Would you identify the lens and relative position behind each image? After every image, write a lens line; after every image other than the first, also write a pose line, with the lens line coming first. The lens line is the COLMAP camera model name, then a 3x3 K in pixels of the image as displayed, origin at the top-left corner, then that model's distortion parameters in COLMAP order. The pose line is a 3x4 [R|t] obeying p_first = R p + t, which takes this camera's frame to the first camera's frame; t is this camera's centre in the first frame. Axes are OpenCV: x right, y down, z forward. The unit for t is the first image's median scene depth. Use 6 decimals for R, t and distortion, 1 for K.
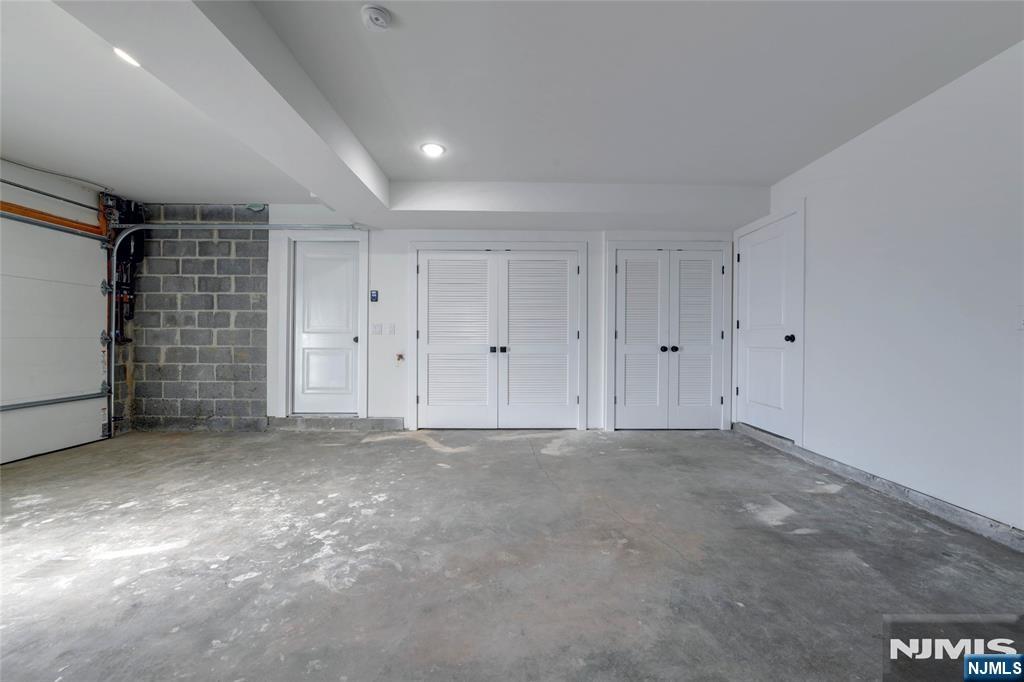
lens RADIAL K [[411.6, 0, 515.5], [0, 411.6, 338.0], [0, 0, 1]] dist [-0.012388, -0.001202]
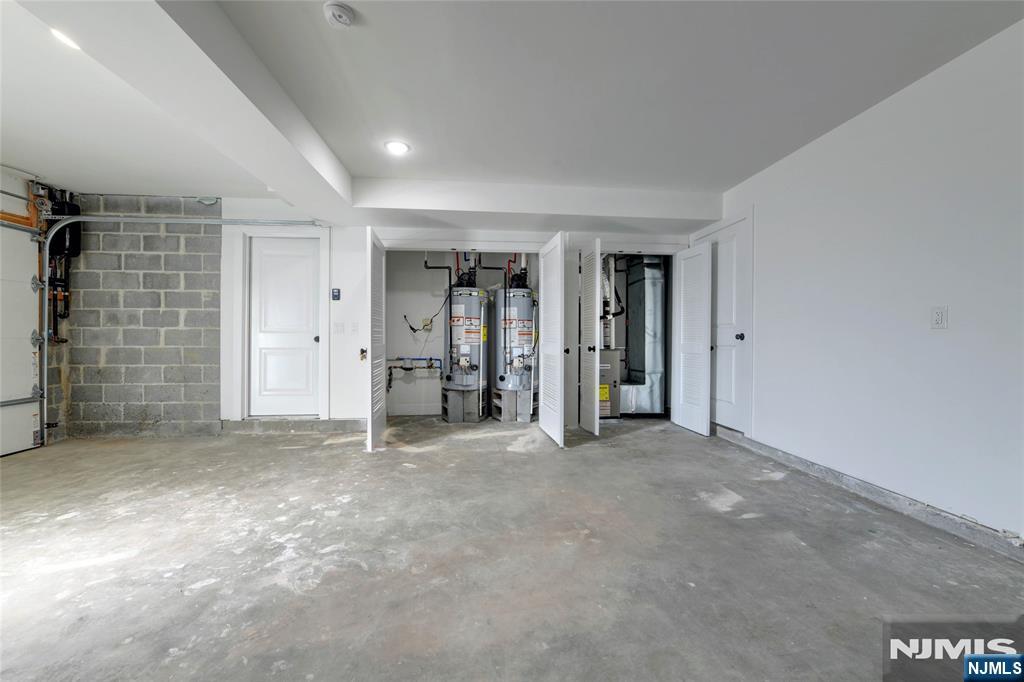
lens RADIAL K [[411.6, 0, 518.2], [0, 411.6, 338.5], [0, 0, 1]] dist [-0.012388, -0.001202]
pose [[0.996013, -0.002669, 0.089167, 0.000930], [0.002375, 0.999991, 0.003410, 0.000214], [-0.089175, -0.003185, 0.996011, -0.019844]]
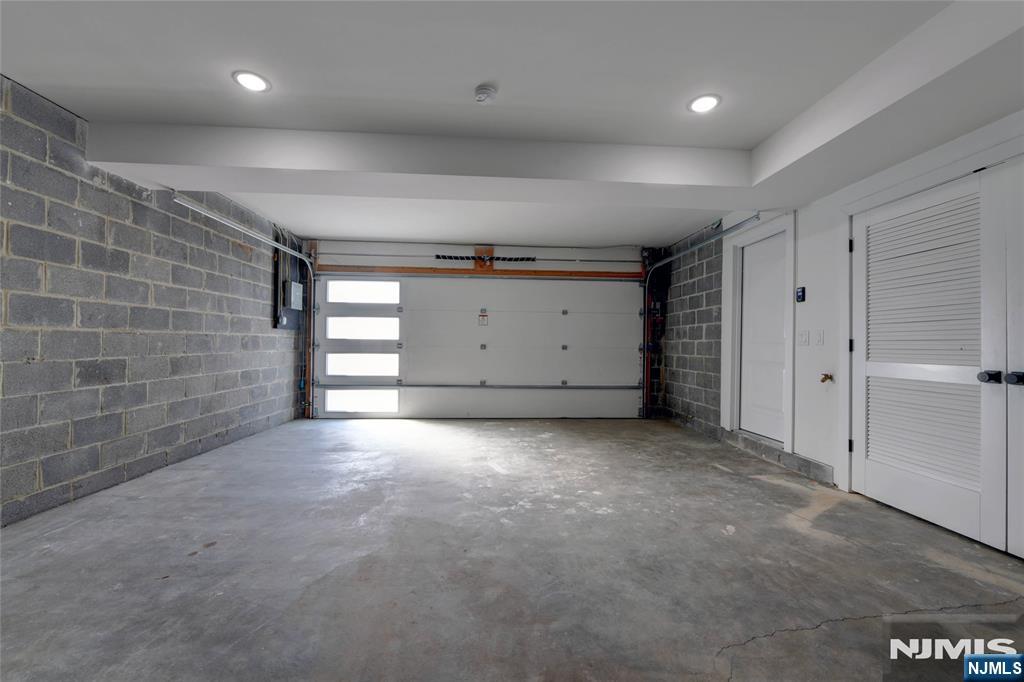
lens RADIAL K [[411.6, 0, 518.6], [0, 411.6, 340.0], [0, 0, 1]] dist [-0.012388, -0.001202]
pose [[0.038273, -0.016031, -0.999139, 0.659418], [-0.009818, 0.999817, -0.016418, -0.001962], [0.999219, 0.010438, 0.038108, 0.765481]]
